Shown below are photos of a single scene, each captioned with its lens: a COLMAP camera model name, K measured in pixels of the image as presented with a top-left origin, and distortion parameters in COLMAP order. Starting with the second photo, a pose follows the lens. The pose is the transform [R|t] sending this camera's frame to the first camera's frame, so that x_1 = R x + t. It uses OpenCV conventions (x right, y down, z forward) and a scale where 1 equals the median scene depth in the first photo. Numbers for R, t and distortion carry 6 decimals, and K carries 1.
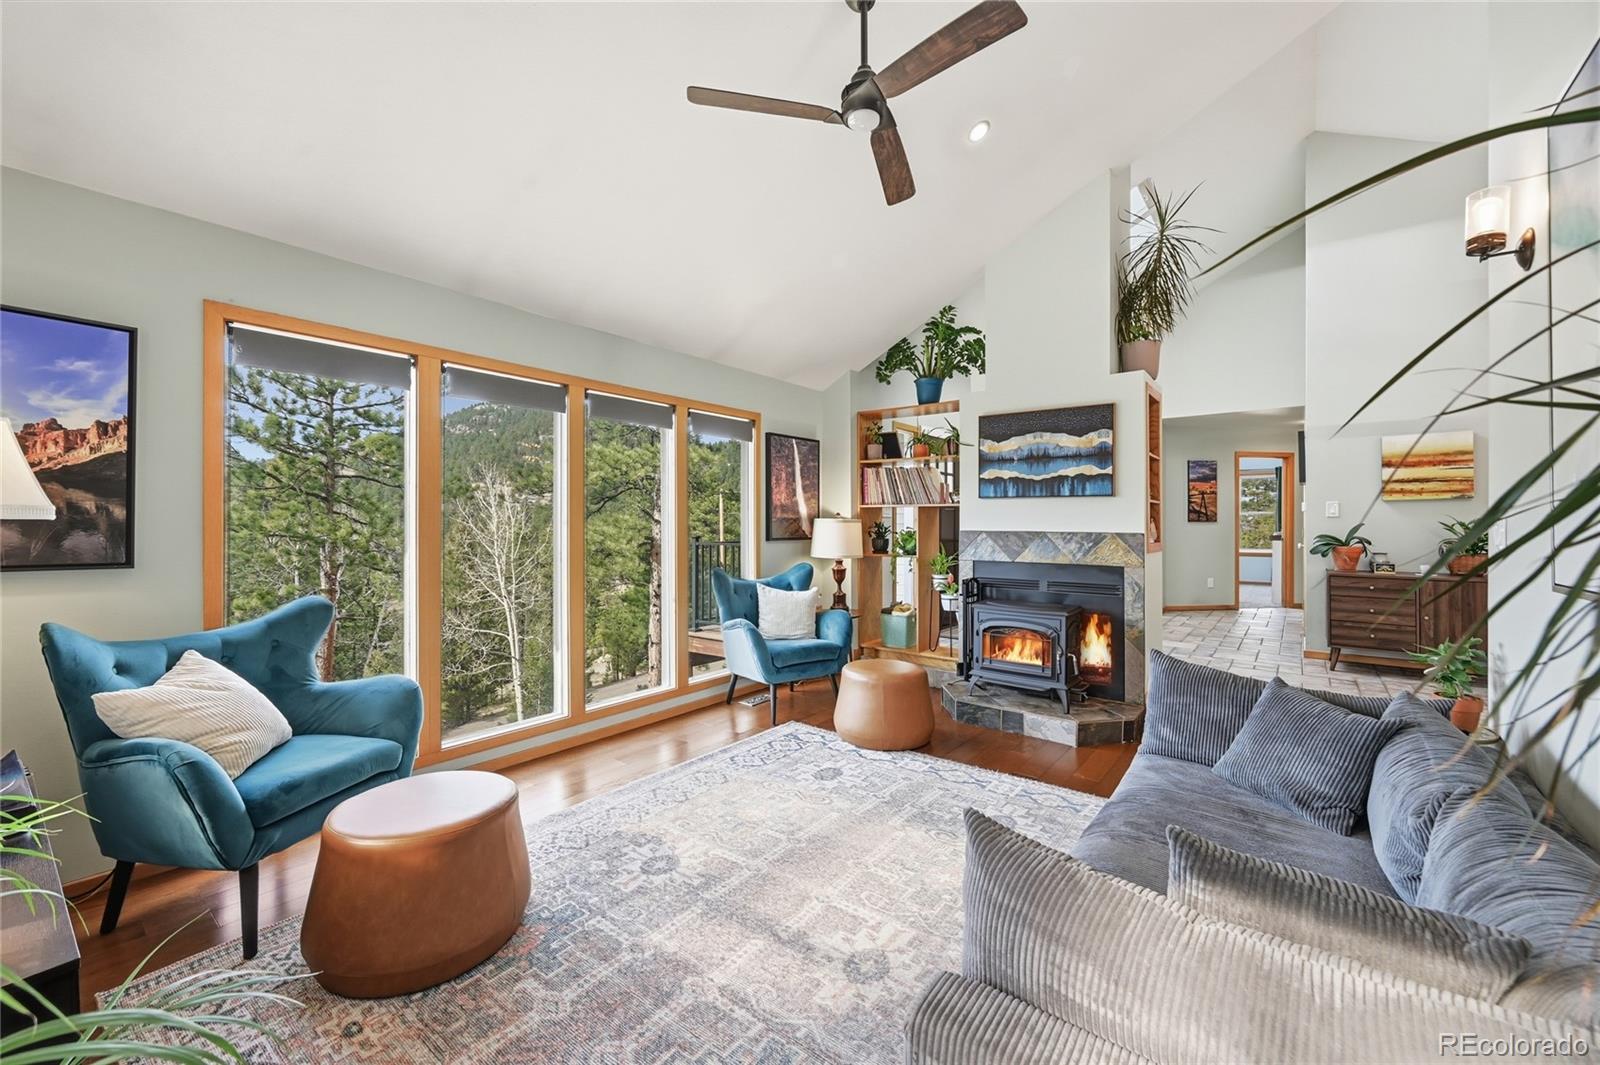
lens RADIAL K [[648.3, 0, 795.9], [0, 648.3, 522.8], [0, 0, 1]] dist [0.012851, 0.000025]
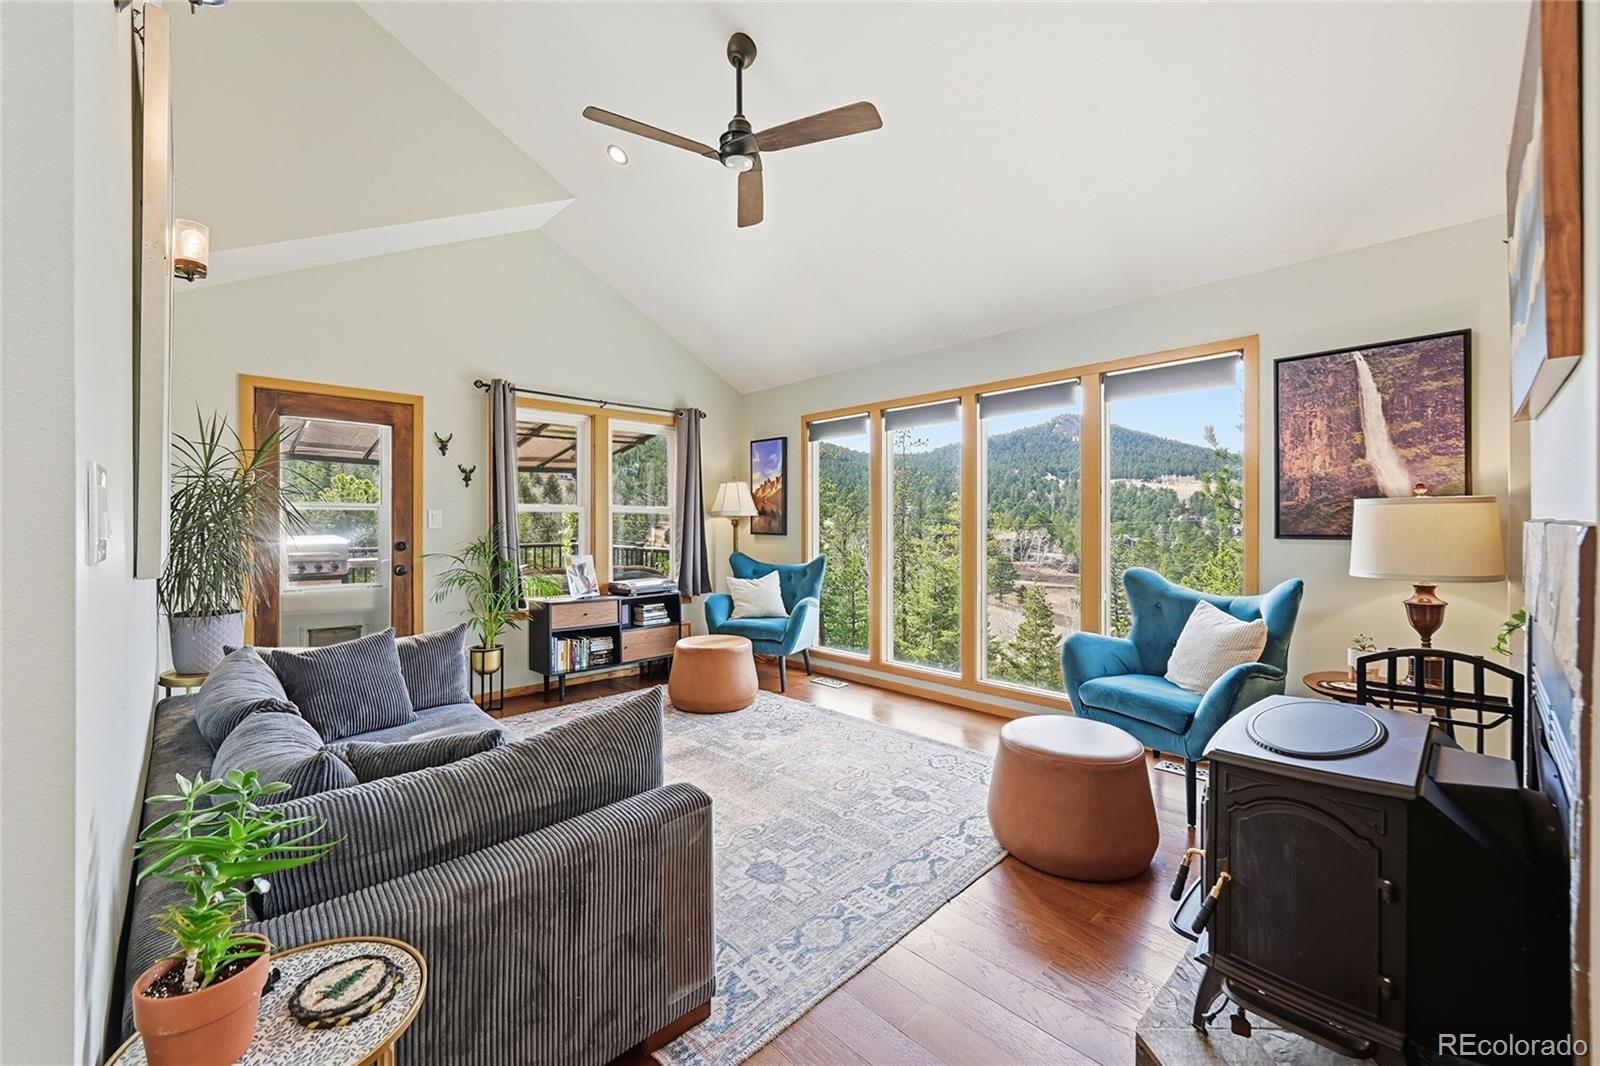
lens RADIAL K [[641.9, 0, 798.7], [0, 641.9, 526.6], [0, 0, 1]] dist [-0.003541, -0.000175]
pose [[-0.152591, 0.005046, -0.988276, 0.980326], [0.005186, 0.999977, 0.004305, 0.018897], [0.988276, -0.004468, -0.152614, 1.032384]]
